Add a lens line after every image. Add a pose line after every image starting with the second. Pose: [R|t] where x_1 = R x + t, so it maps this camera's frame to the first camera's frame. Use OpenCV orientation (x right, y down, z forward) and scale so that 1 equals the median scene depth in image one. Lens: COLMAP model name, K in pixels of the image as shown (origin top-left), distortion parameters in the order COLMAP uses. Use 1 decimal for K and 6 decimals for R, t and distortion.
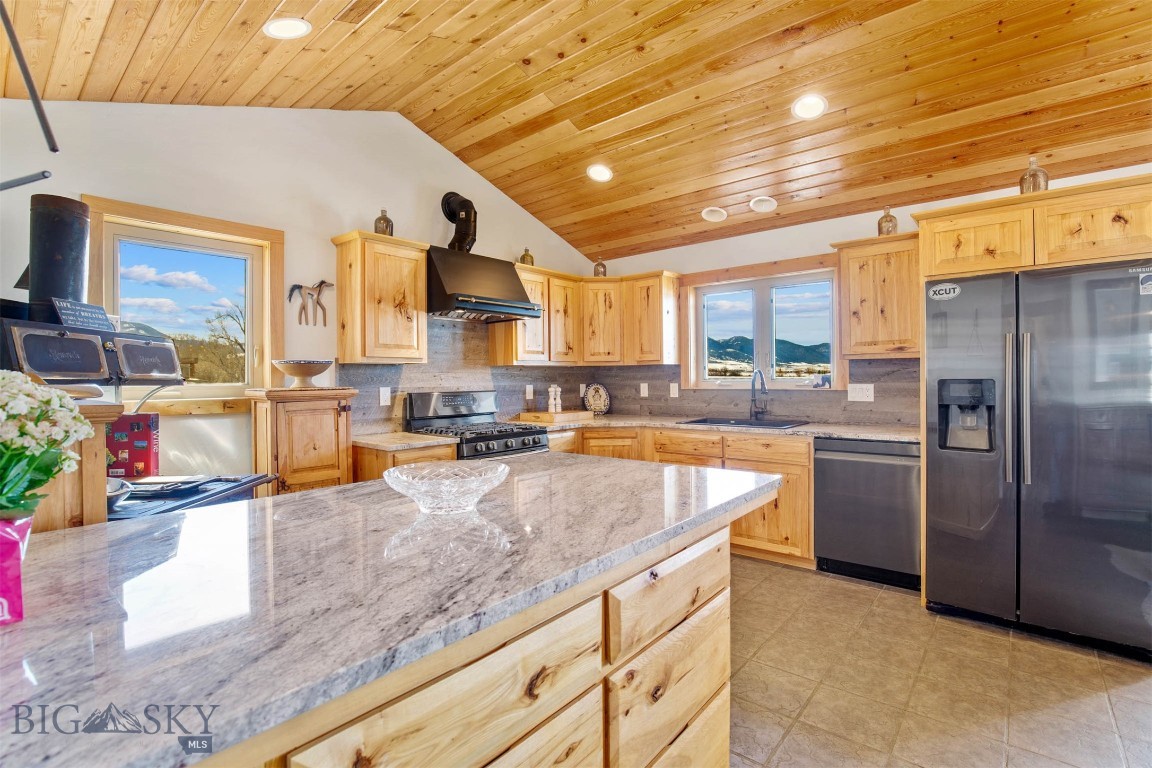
lens RADIAL K [[528.8, 0, 578.4], [0, 528.8, 380.0], [0, 0, 1]] dist [-0.034751, 0.000441]
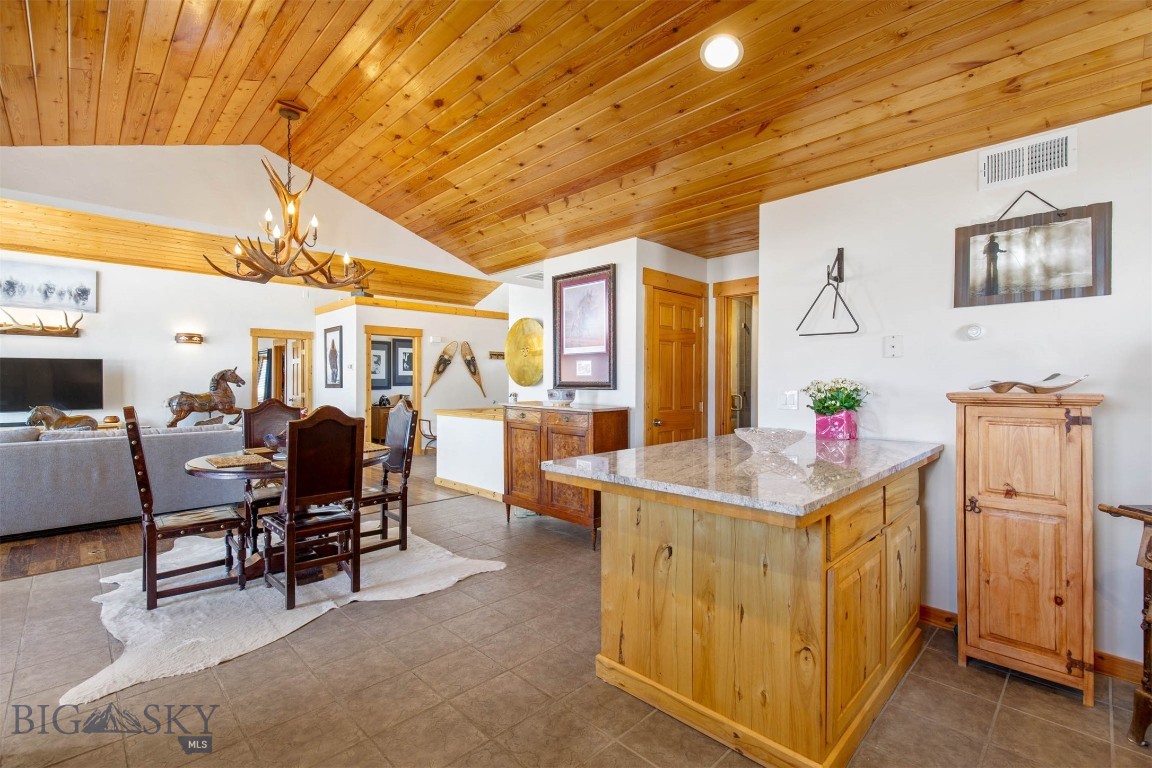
lens RADIAL K [[511.5, 0, 579.4], [0, 511.5, 383.4], [0, 0, 1]] dist [0.000551, 0.000136]
pose [[-0.995823, 0.008017, 0.090957, 0.090376], [0.008640, 0.999942, 0.006454, -0.003530], [-0.090900, 0.007213, -0.995834, 1.034056]]
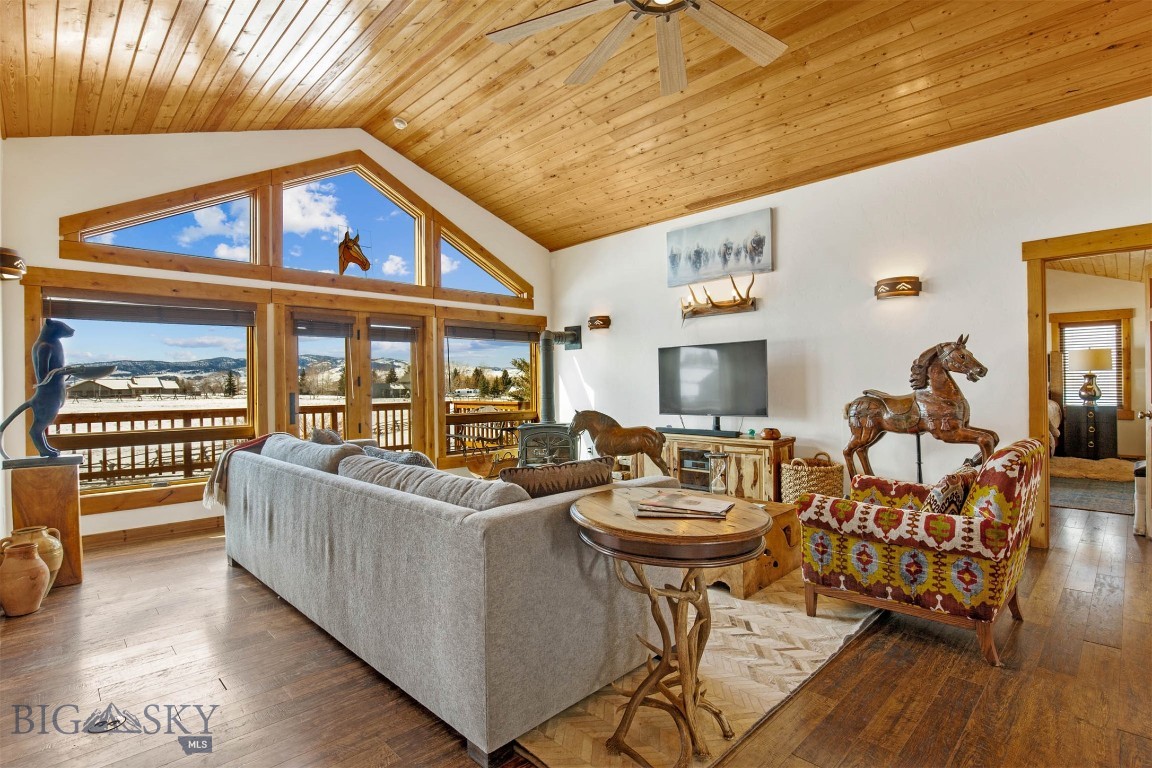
lens RADIAL K [[559.1, 0, 579.1], [0, 559.1, 384.1], [0, 0, 1]] dist [-0.036474, 0.011936]
pose [[0.092160, 0.007536, 0.995716, 0.701852], [0.017119, 0.999812, -0.009151, 0.016019], [-0.995597, 0.017889, 0.092014, -0.483727]]
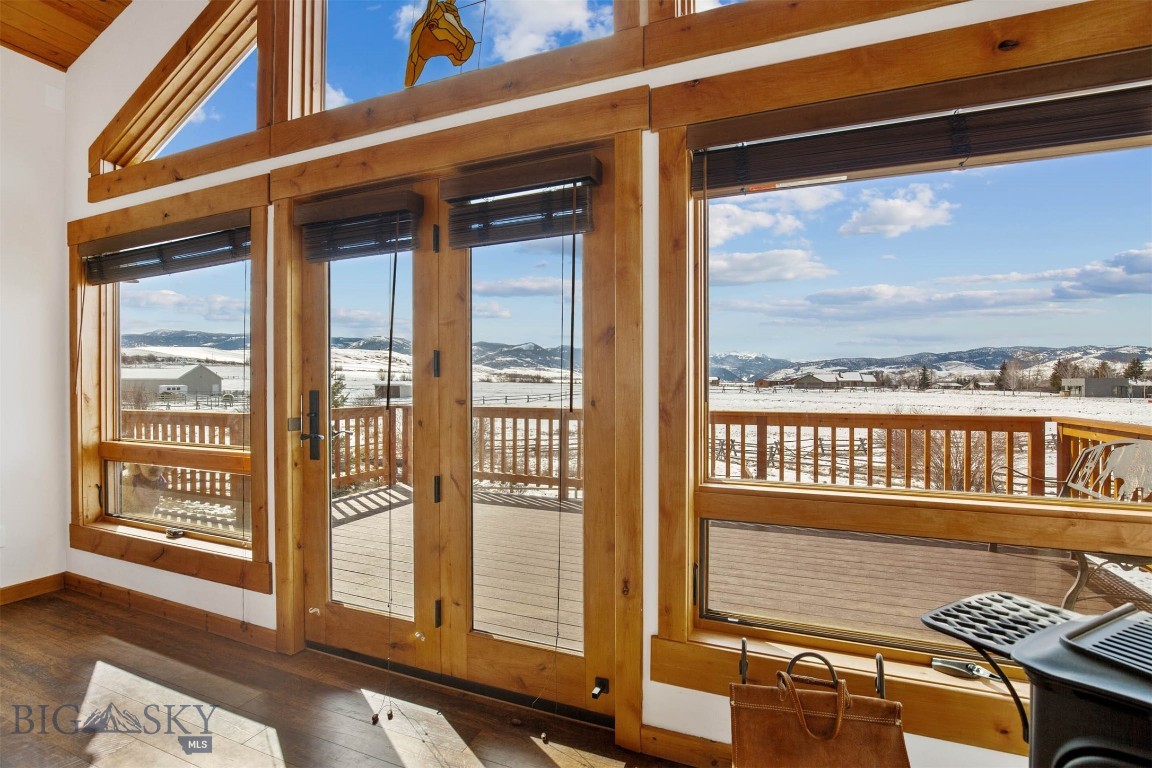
lens RADIAL K [[524.1, 0, 578.9], [0, 524.1, 384.7], [0, 0, 1]] dist [-0.028125, 0.000866]
pose [[0.950485, 0.006378, 0.310705, 2.216975], [-0.005303, 0.999977, -0.004304, 0.006617], [-0.310725, 0.002443, 0.950497, -0.286492]]
